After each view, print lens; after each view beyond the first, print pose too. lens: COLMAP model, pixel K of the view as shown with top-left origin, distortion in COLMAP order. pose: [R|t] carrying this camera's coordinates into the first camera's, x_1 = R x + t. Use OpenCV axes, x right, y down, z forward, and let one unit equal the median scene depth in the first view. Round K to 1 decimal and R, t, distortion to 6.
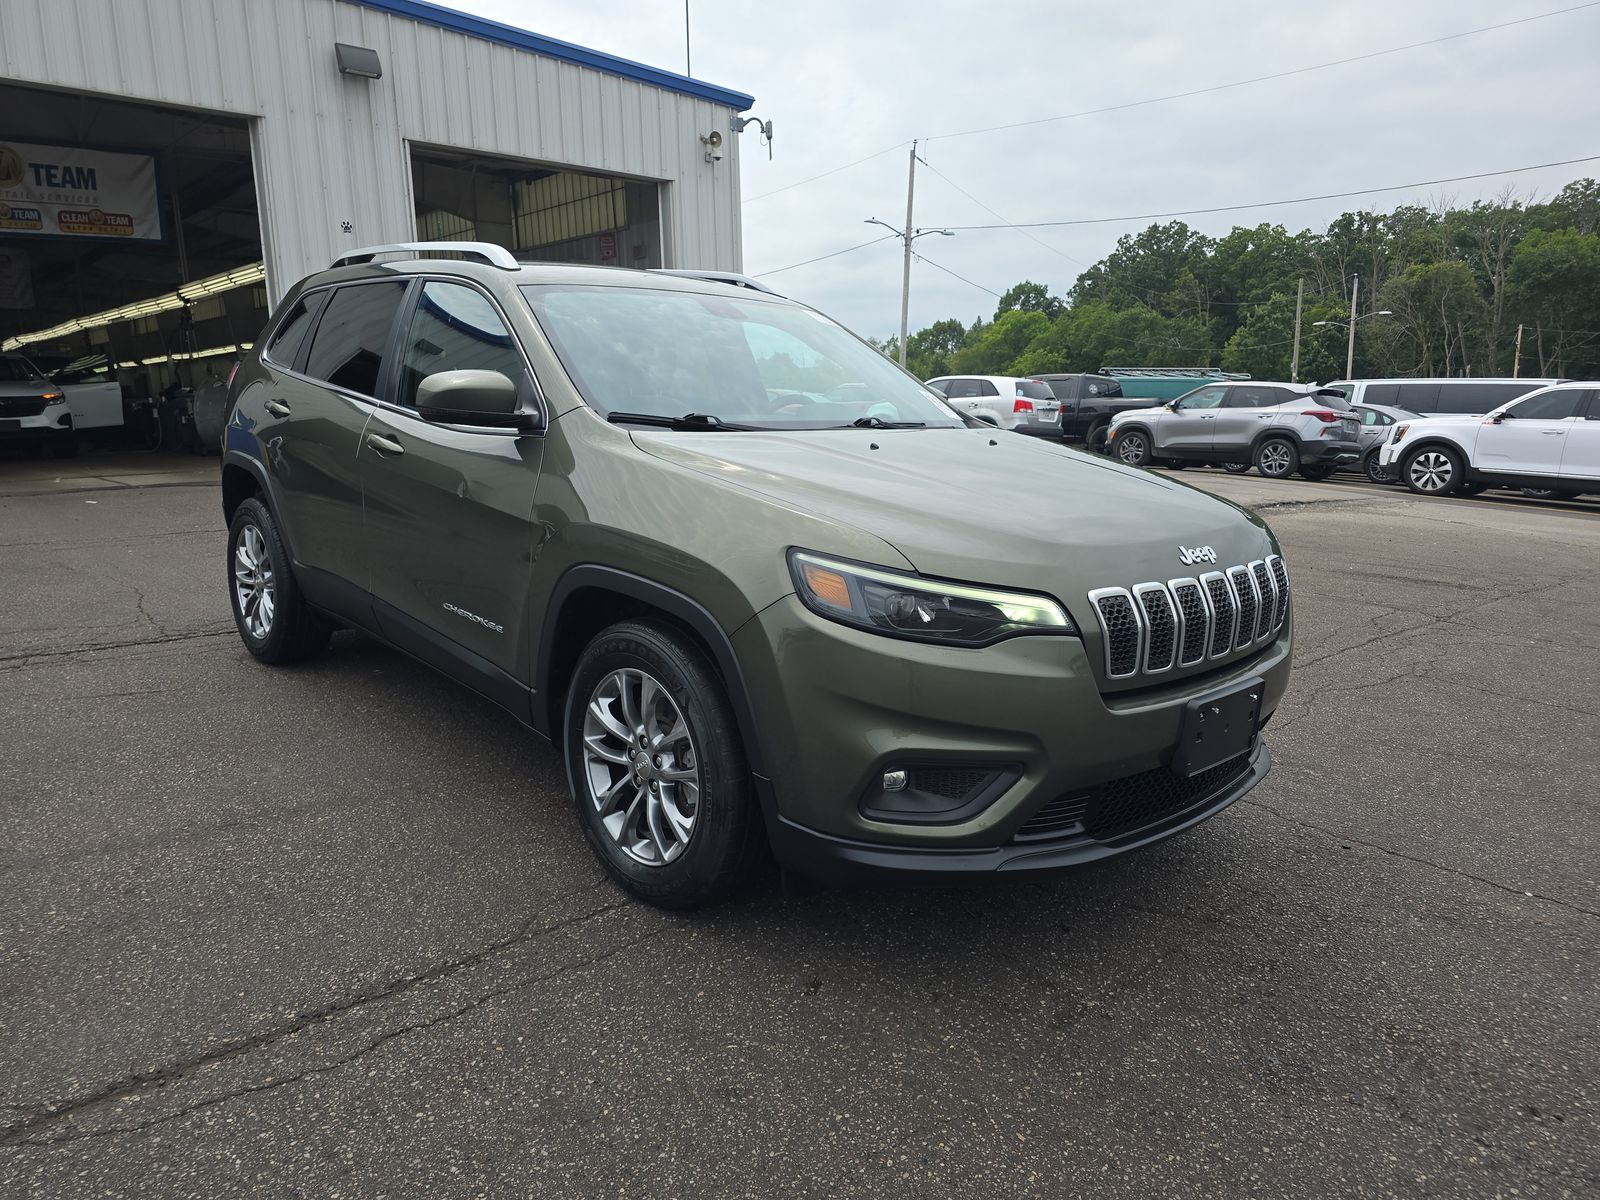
lens RADIAL K [[1059.2, 0, 800.0], [0, 1059.2, 600.0], [0, 0, 1]] dist [0.083429, -0.088608]
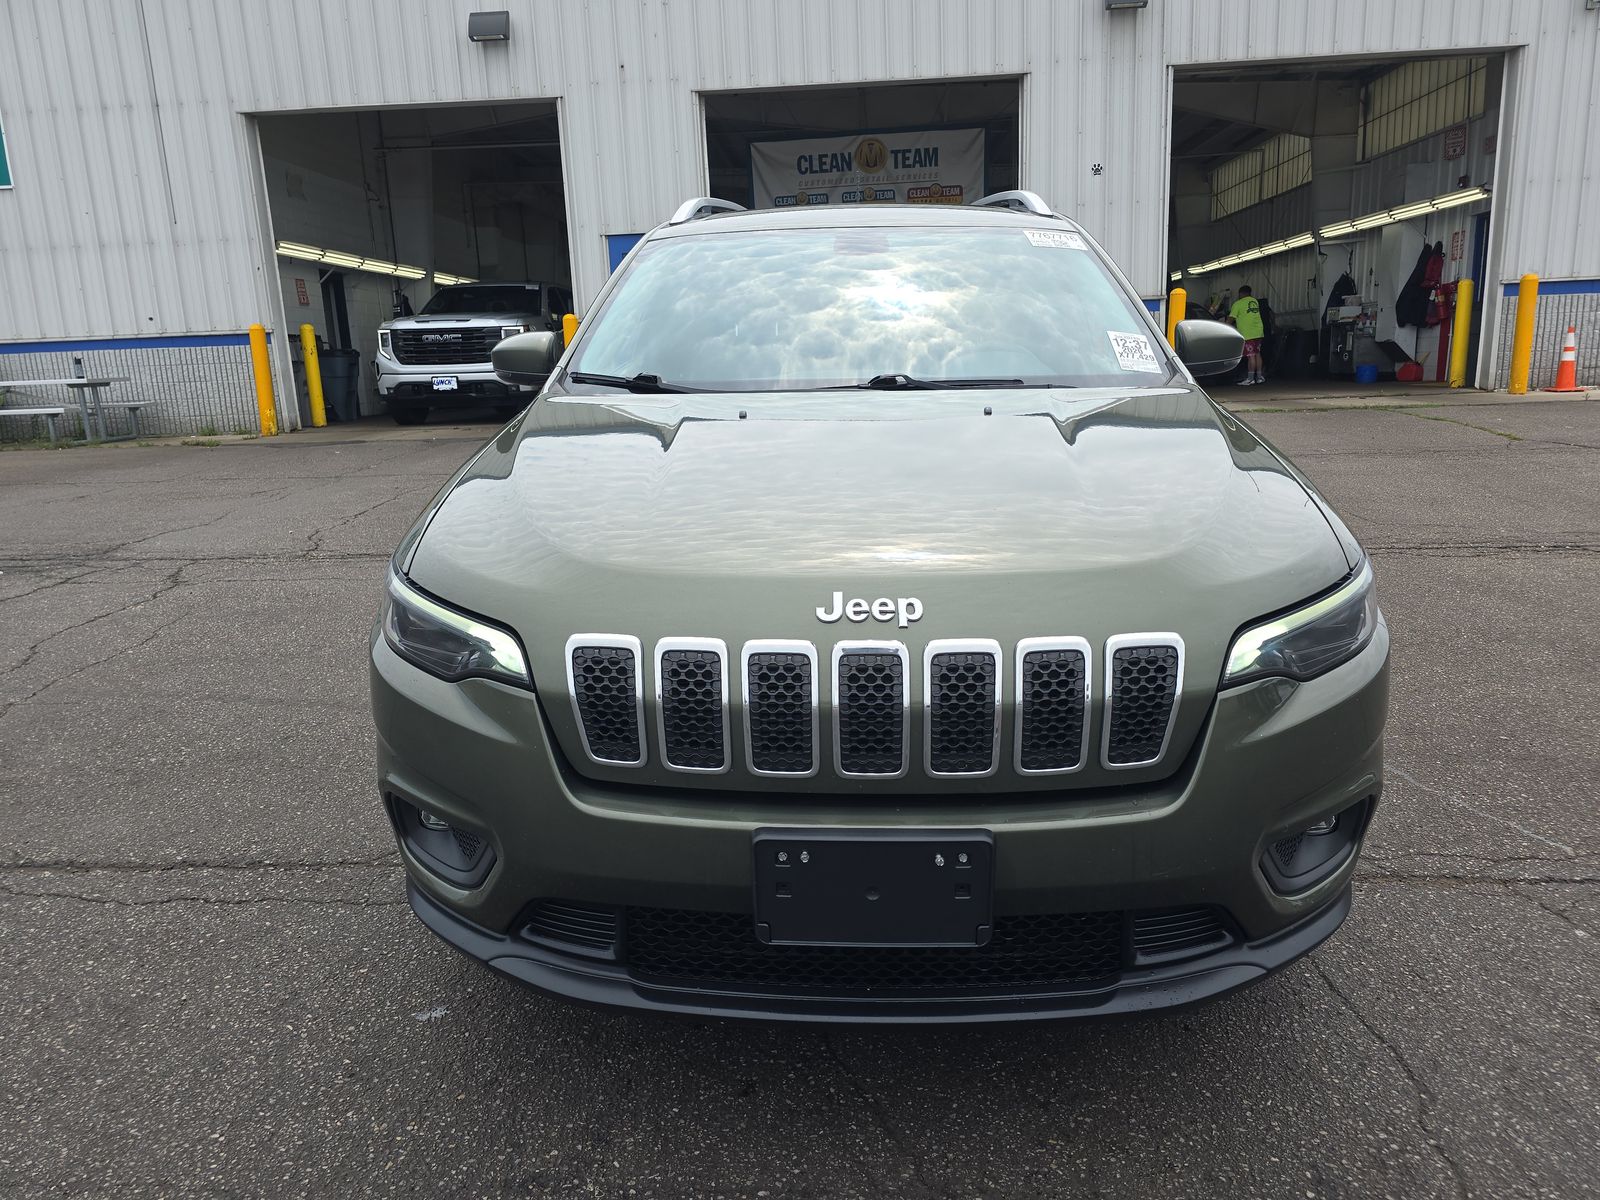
lens RADIAL K [[1059.2, 0, 800.0], [0, 1059.2, 600.0], [0, 0, 1]] dist [0.083429, -0.088608]
pose [[0.702236, 0.145352, -0.696948, 0.145892], [-0.107355, 0.989362, 0.098167, -0.019612], [0.703803, 0.005884, 0.710371, 0.100708]]
